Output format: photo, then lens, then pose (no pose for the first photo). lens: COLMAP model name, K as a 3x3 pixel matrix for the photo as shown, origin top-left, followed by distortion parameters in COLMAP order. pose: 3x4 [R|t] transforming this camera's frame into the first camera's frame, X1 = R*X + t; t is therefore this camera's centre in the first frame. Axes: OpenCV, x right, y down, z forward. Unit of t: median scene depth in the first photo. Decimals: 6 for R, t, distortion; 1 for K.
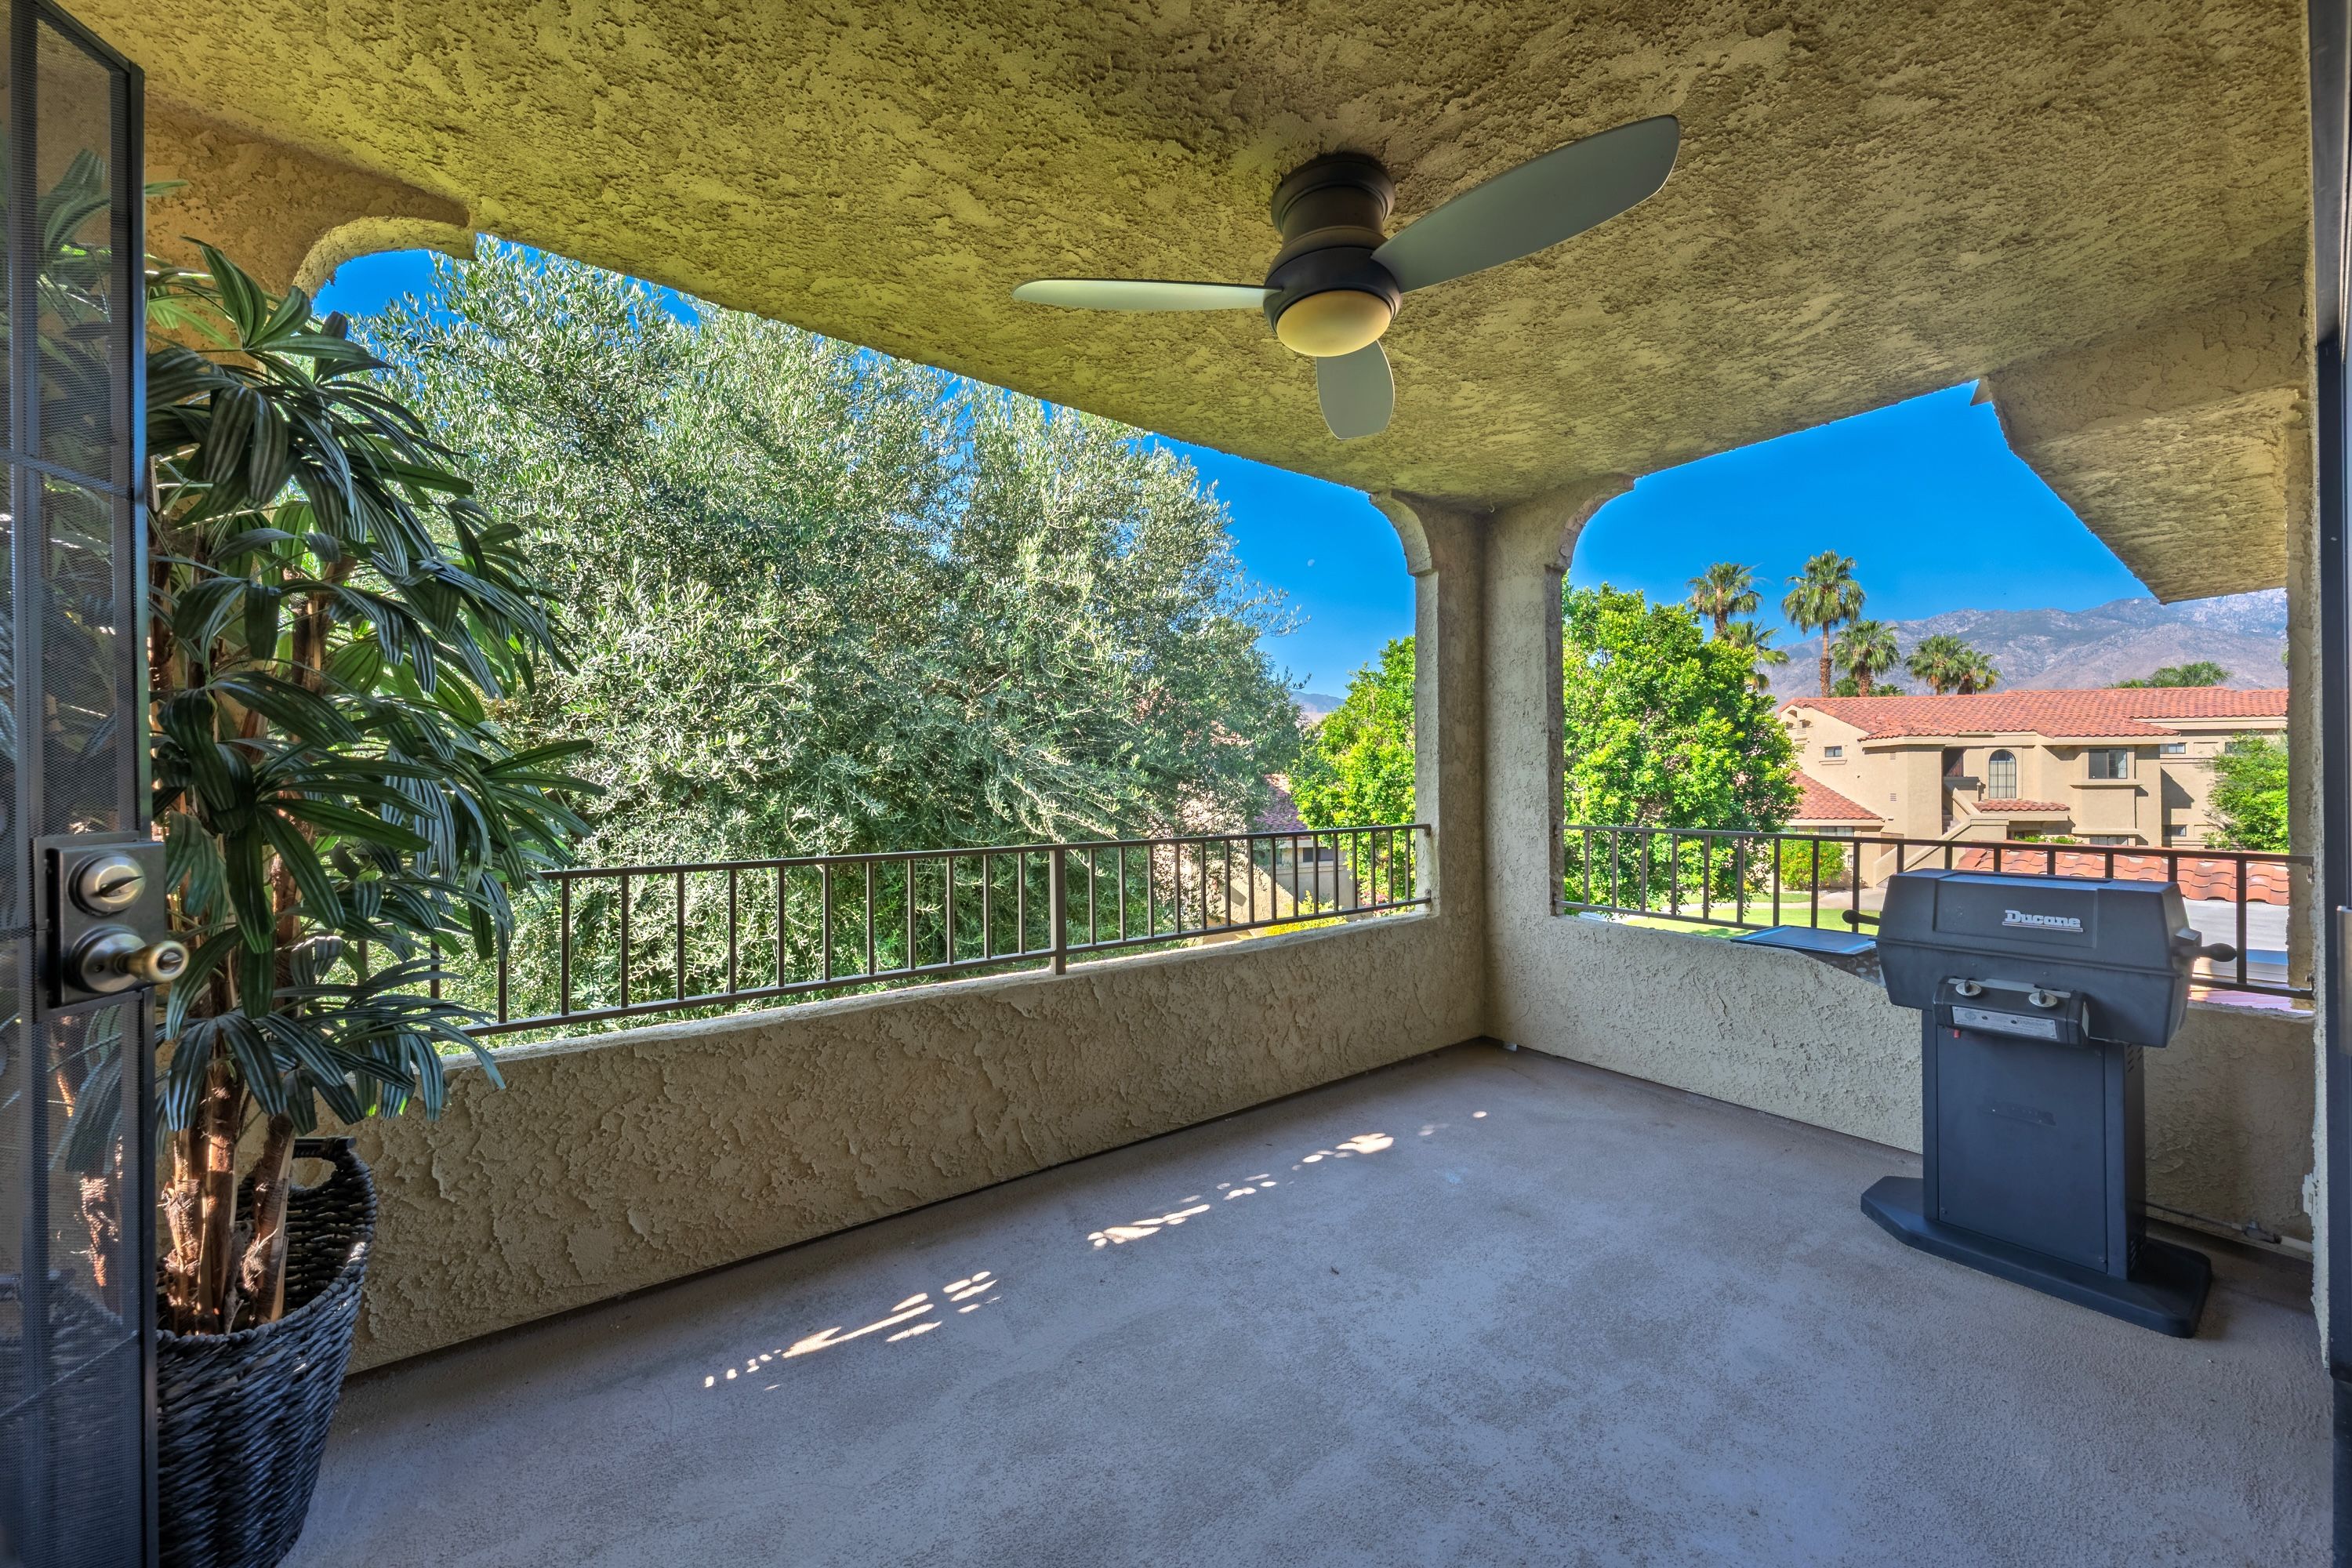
lens RADIAL K [[837.9, 0, 1173.8], [0, 837.9, 787.2], [0, 0, 1]] dist [0.003359, -0.000283]
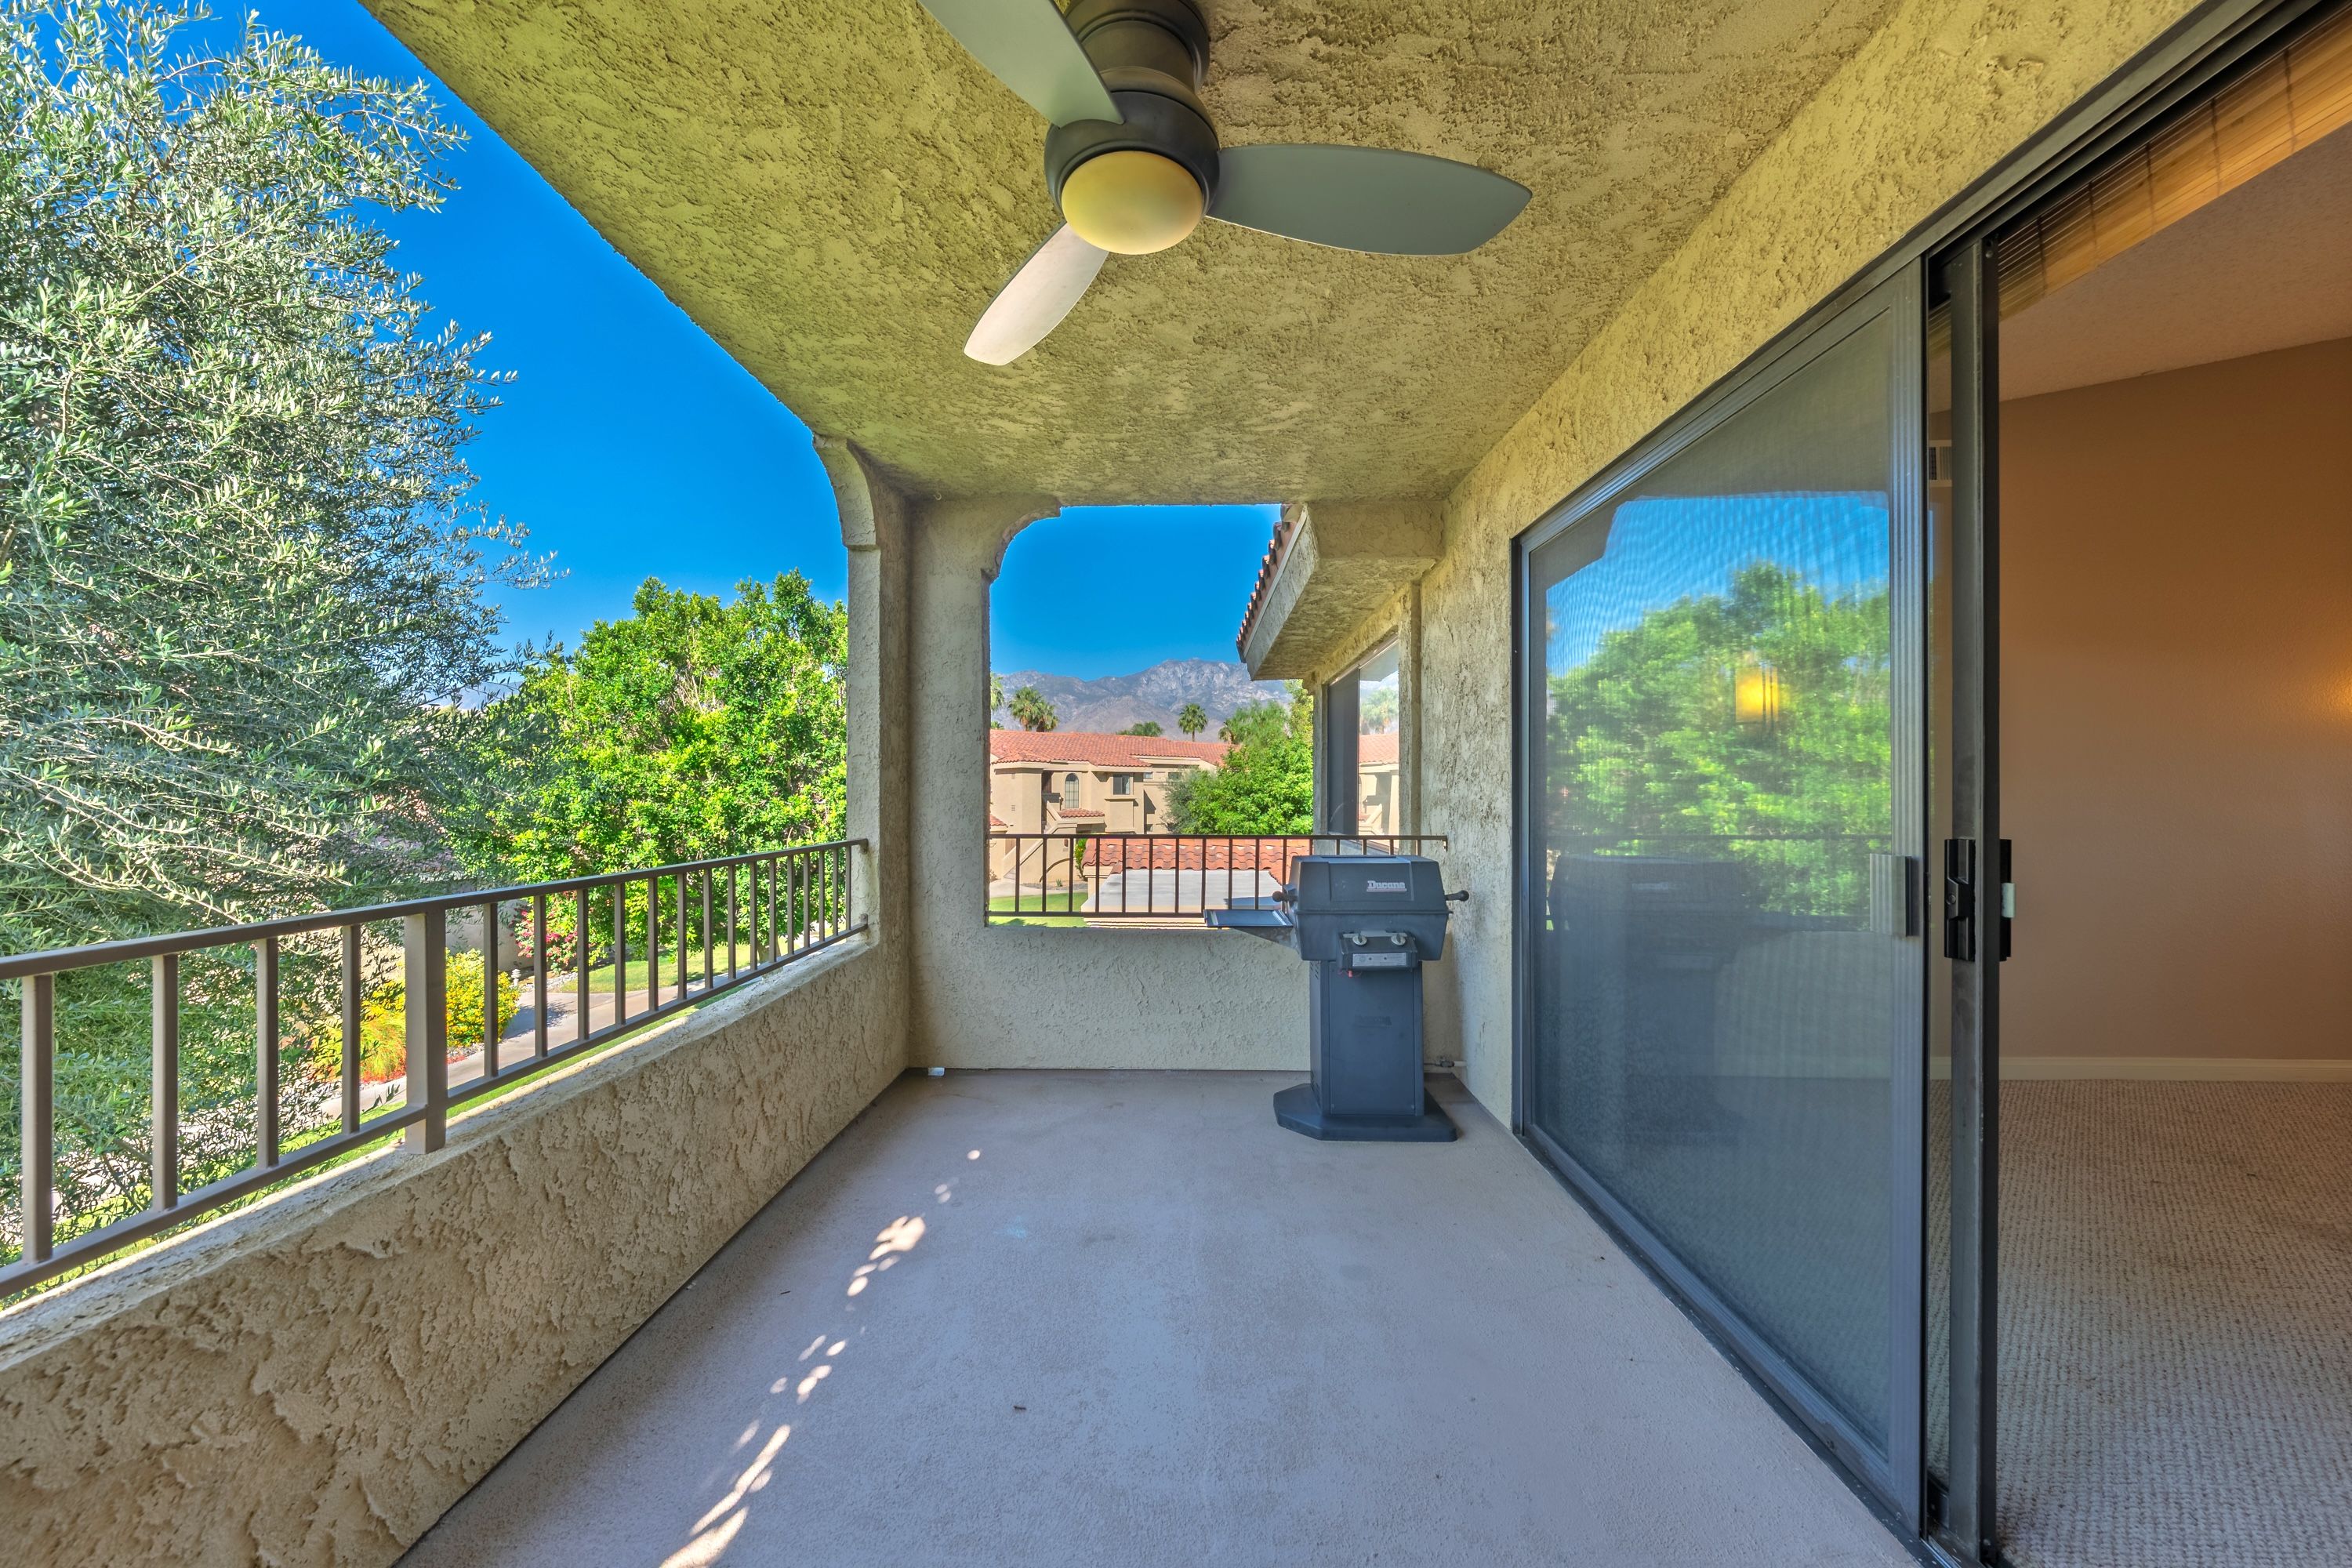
lens RADIAL K [[836.5, 0, 1166.8], [0, 836.5, 793.3], [0, 0, 1]] dist [0.000304, -0.000854]
pose [[0.610537, 0.005557, 0.791968, -0.189572], [0.002048, 0.999961, -0.008595, 0.005277], [-0.791985, 0.006870, 0.610502, 0.225966]]
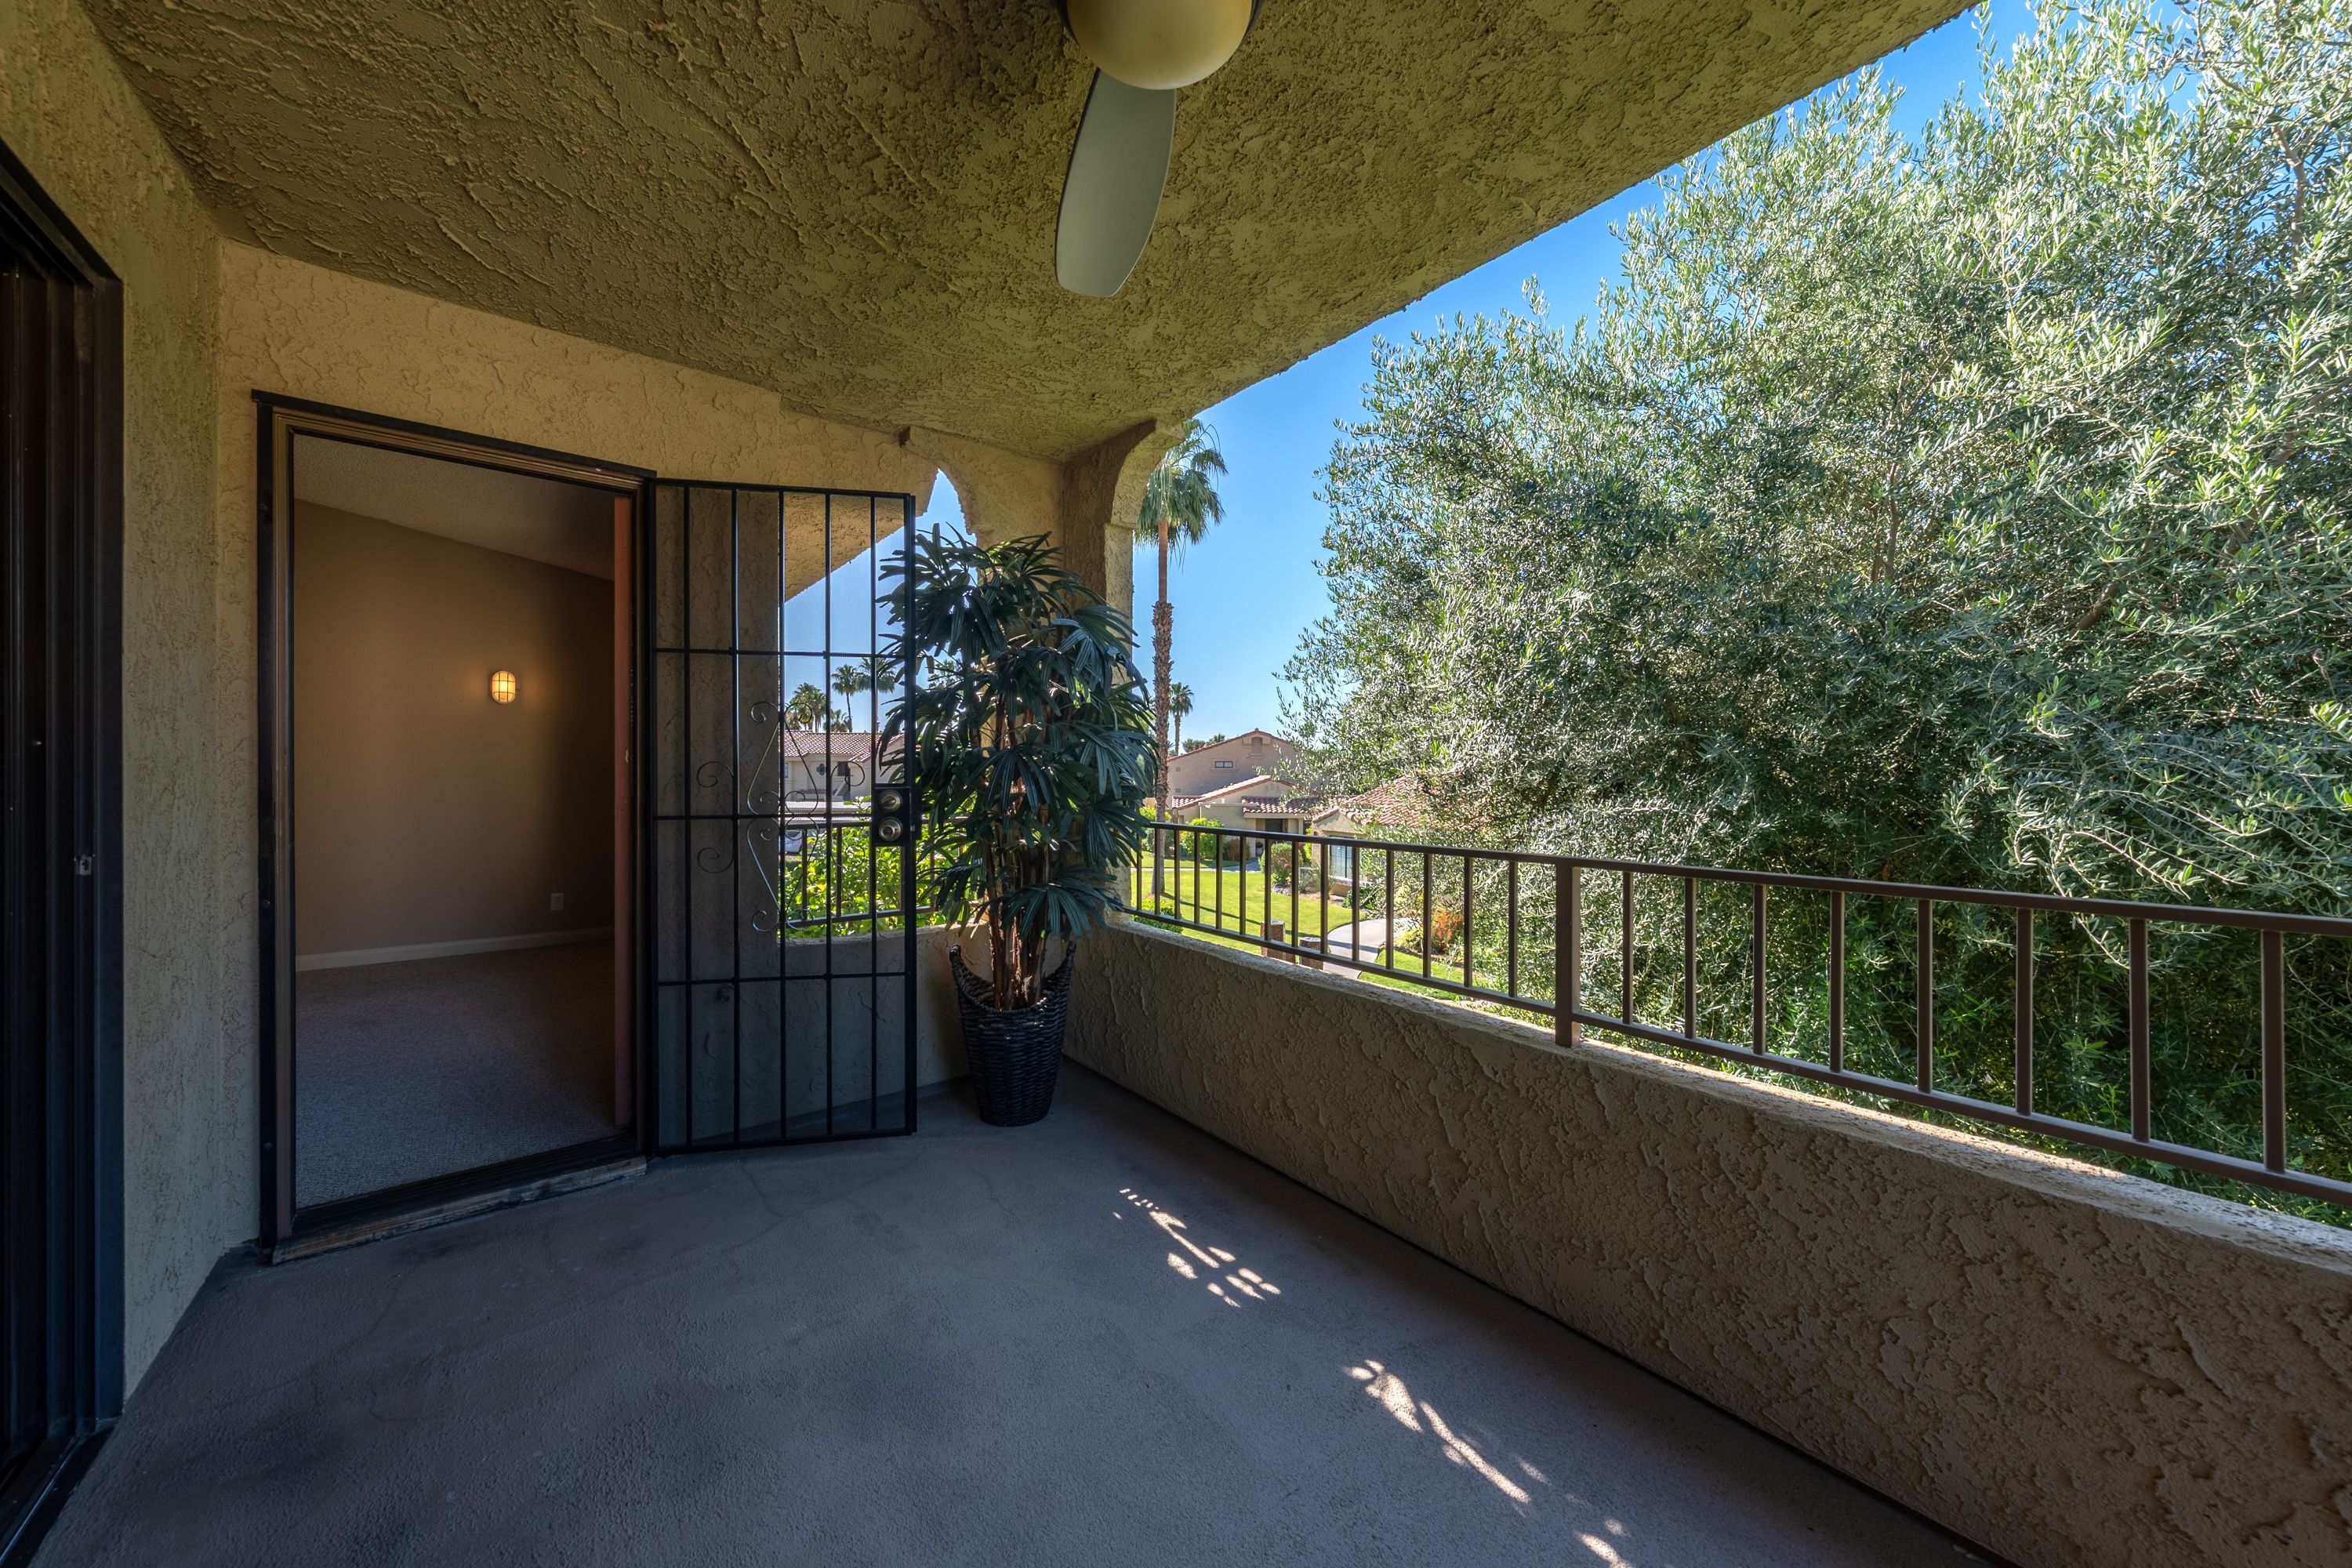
lens RADIAL K [[836.5, 0, 1178.0], [0, 836.5, 782.4], [0, 0, 1]] dist [0.000304, -0.000854]
pose [[0.040746, 0.017421, -0.999018, 0.374069], [-0.014652, 0.999751, 0.016836, 0.001308], [0.999062, 0.013951, 0.040992, 0.460186]]
